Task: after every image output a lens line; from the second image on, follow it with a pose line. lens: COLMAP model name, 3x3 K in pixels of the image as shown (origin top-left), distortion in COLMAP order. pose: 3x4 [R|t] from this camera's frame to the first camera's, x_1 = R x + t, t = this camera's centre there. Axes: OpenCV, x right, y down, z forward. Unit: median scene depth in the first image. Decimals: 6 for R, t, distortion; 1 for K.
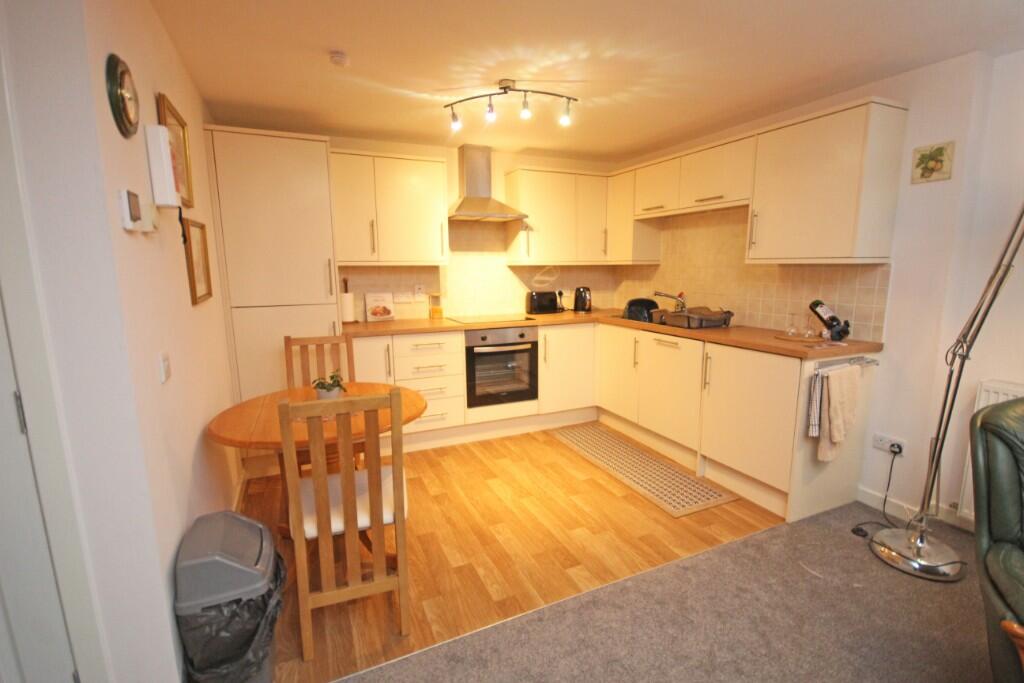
lens RADIAL K [[474.5, 0, 518.4], [0, 474.5, 344.2], [0, 0, 1]] dist [0.000051, 0.000108]
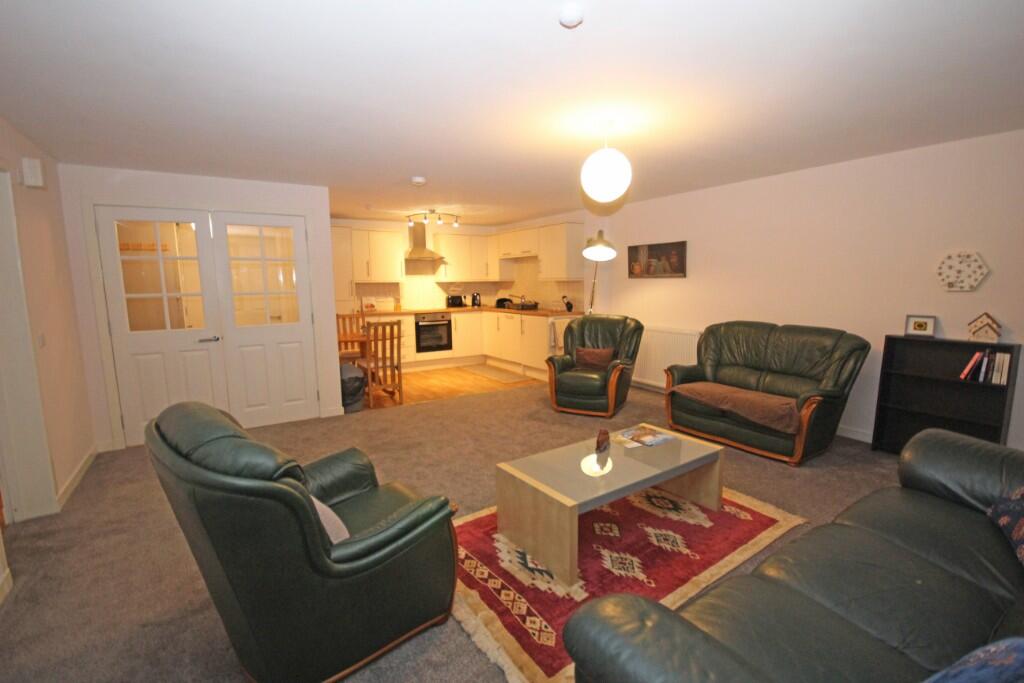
lens RADIAL K [[471.9, 0, 517.2], [0, 471.9, 339.0], [0, 0, 1]] dist [0.001134, 0.000320]
pose [[0.990880, -0.024121, 0.132569, 0.049573], [0.029761, 0.998727, -0.040731, 0.161519], [-0.131417, 0.044305, 0.990337, -0.988584]]
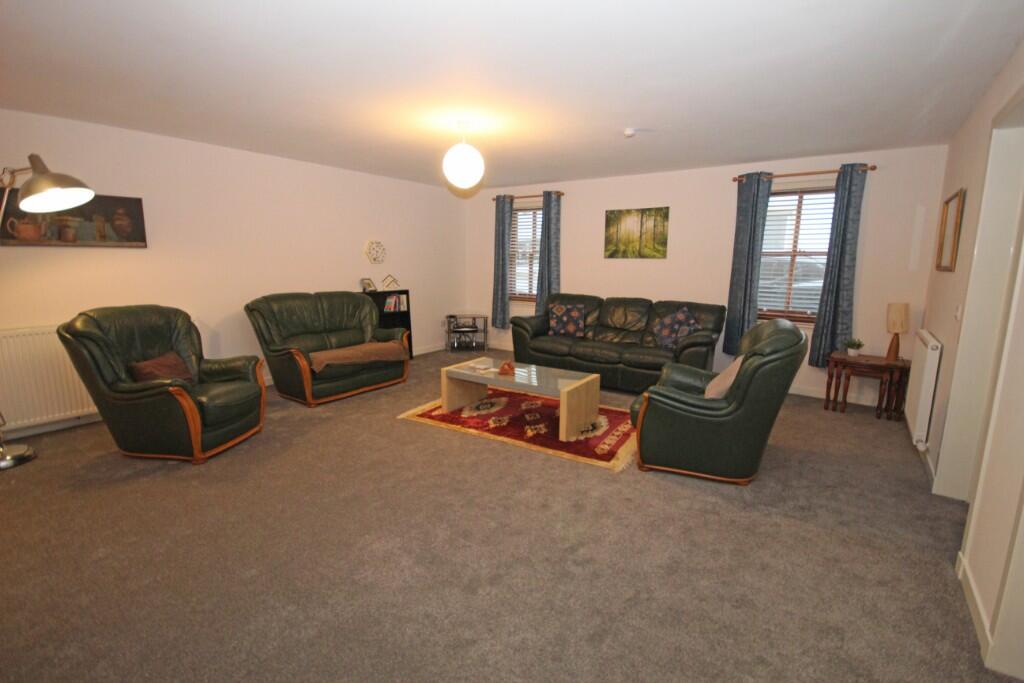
lens RADIAL K [[471.9, 0, 517.2], [0, 471.9, 339.0], [0, 0, 1]] dist [0.001134, 0.000320]
pose [[-0.485913, -0.146399, 0.861659, -0.585550], [0.136361, 0.961100, 0.240192, -0.006366], [-0.863304, 0.234210, -0.447048, 0.112113]]
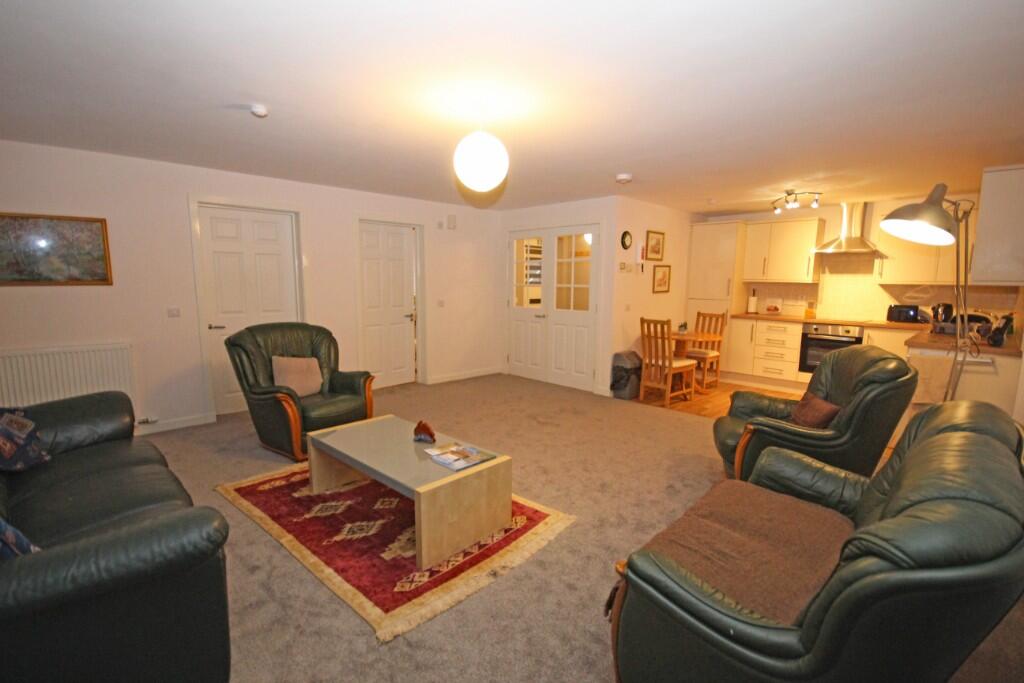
lens RADIAL K [[471.9, 0, 517.2], [0, 471.9, 339.0], [0, 0, 1]] dist [0.001134, 0.000320]
pose [[0.346536, 0.128810, -0.929151, 0.978295], [-0.169594, 0.982807, 0.072997, 0.068318], [0.922578, 0.132282, 0.362423, -0.445562]]
